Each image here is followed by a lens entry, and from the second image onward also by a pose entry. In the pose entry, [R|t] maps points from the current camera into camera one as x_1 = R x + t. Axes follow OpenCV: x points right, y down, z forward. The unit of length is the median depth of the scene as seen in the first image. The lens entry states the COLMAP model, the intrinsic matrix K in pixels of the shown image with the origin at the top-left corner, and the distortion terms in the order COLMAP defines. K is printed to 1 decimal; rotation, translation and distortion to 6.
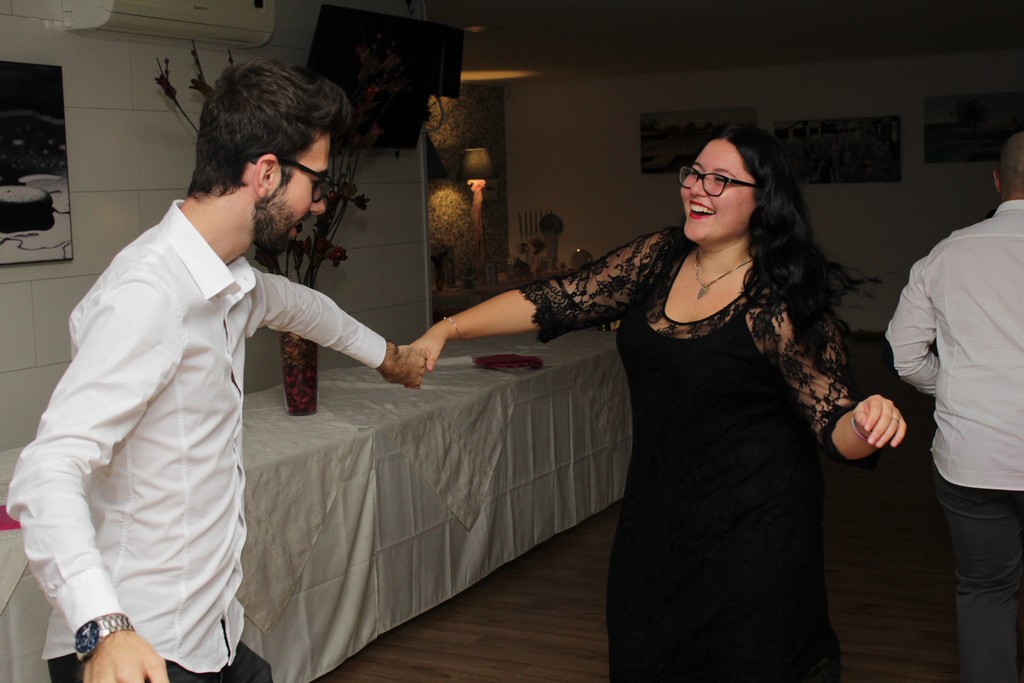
lens RADIAL K [[1458.4, 0, 509.0], [0, 1458.4, 337.2], [0, 0, 1]] dist [-0.014629, 0.000000]
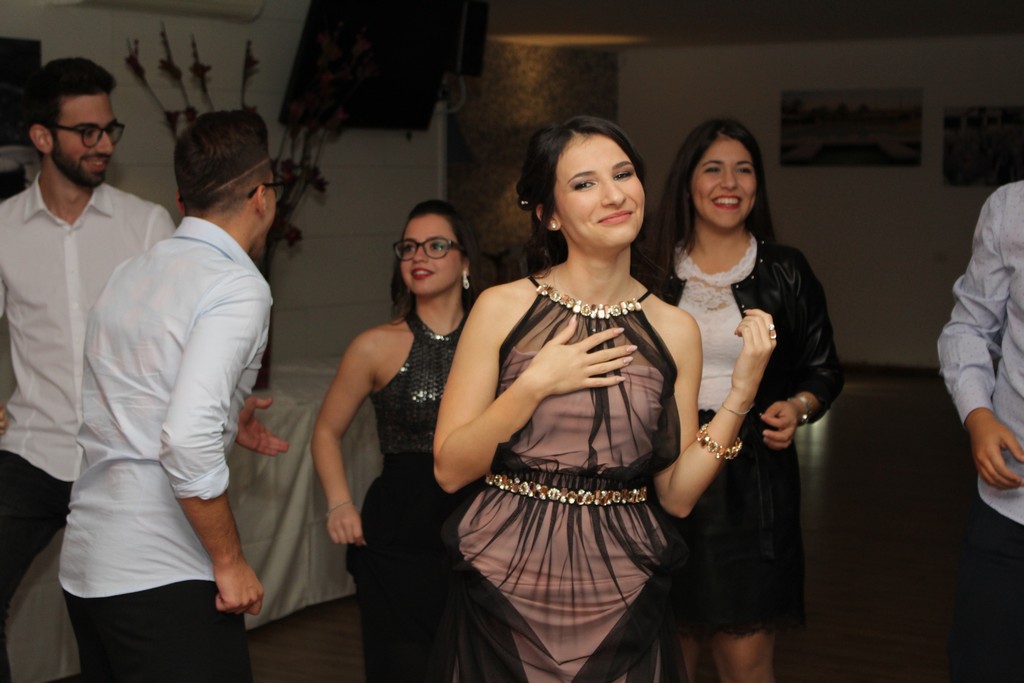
lens RADIAL K [[2056.6, 0, 517.7], [0, 2056.6, 343.1], [0, 0, 1]] dist [0.034618, 0.000000]
pose [[0.994217, 0.044465, -0.097748, 0.124350], [-0.046460, 0.998754, -0.018227, 0.025566], [0.096815, 0.022663, 0.995044, -0.283214]]
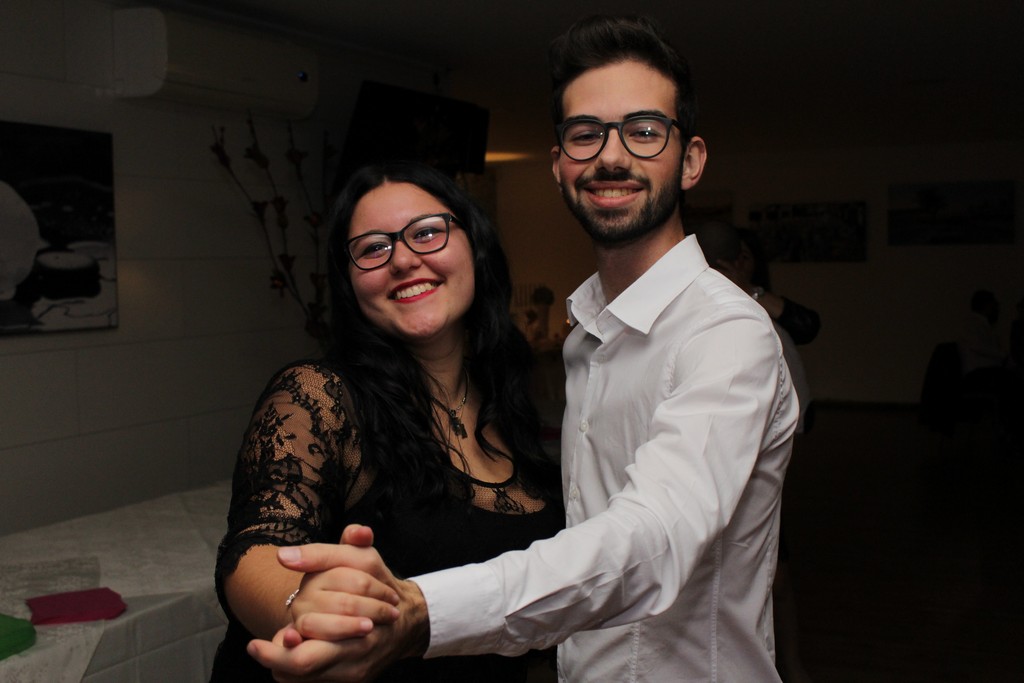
lens RADIAL K [[1313.6, 0, 508.8], [0, 1313.6, 342.6], [0, 0, 1]] dist [-0.042424, 0.000000]
pose [[0.999477, 0.014810, 0.028755, -0.042372], [-0.013634, 0.999080, -0.040665, -0.007363], [-0.029331, 0.040251, 0.998759, 0.073934]]
